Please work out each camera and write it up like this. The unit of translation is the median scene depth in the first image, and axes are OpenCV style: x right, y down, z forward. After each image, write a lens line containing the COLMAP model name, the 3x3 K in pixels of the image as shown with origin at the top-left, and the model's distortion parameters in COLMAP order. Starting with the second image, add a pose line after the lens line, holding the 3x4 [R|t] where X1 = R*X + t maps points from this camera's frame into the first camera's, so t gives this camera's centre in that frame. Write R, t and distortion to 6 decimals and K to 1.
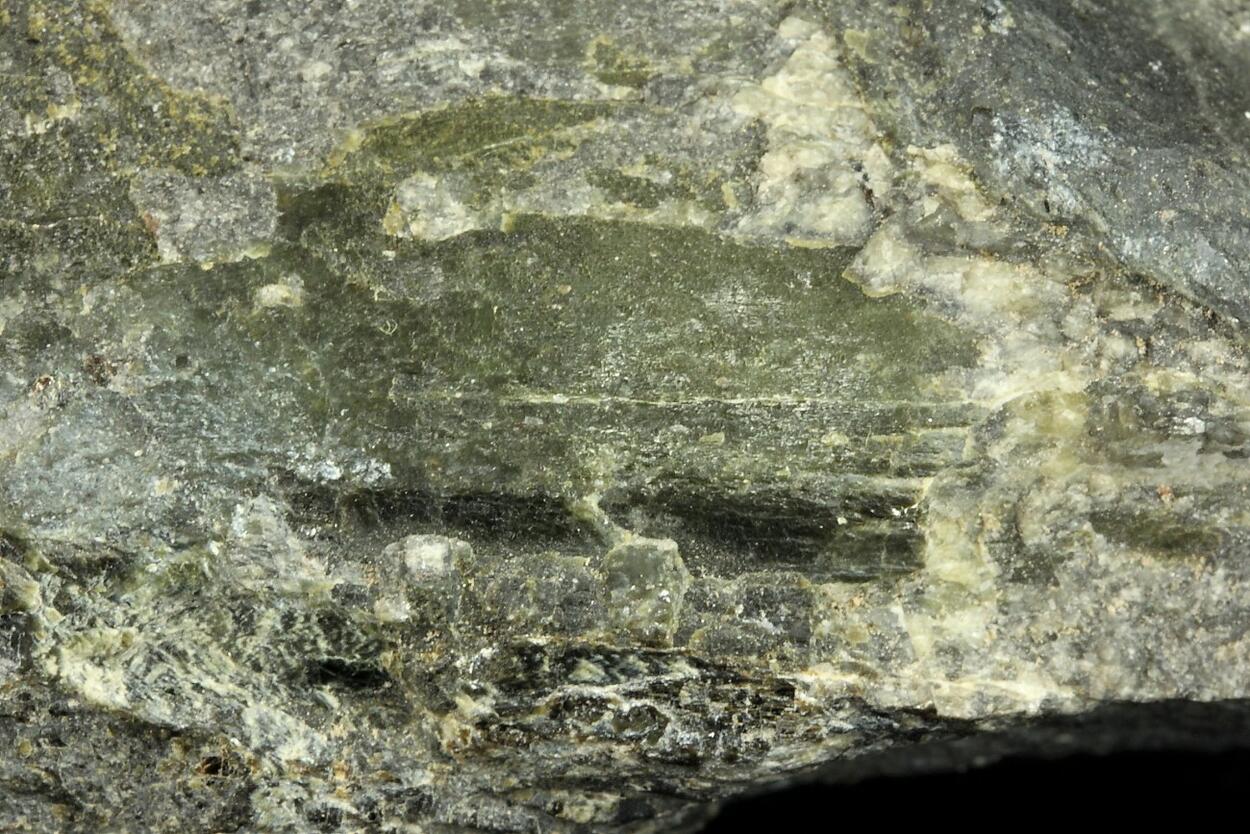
lens RADIAL K [[6549.0, 0, 622.6], [0, 6549.0, 420.0], [0, 0, 1]] dist [-0.266174, 0.000000]
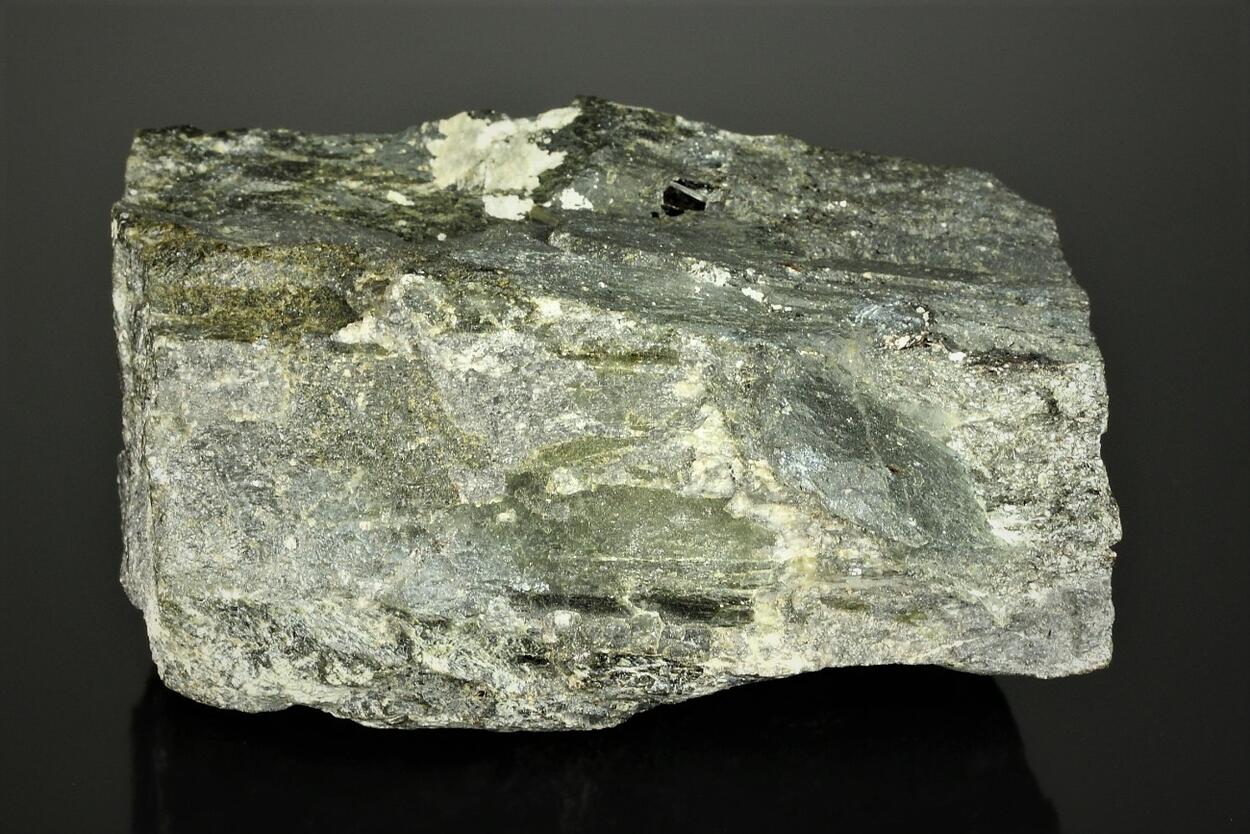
lens RADIAL K [[6549.0, 0, 626.9], [0, 6549.0, 414.0], [0, 0, 1]] dist [-0.266174, 0.000000]
pose [[0.999072, 0.006695, -0.042539, 0.105645], [0.000474, 0.986074, 0.166309, -0.491269], [0.043060, -0.166175, 0.985156, -1.550969]]
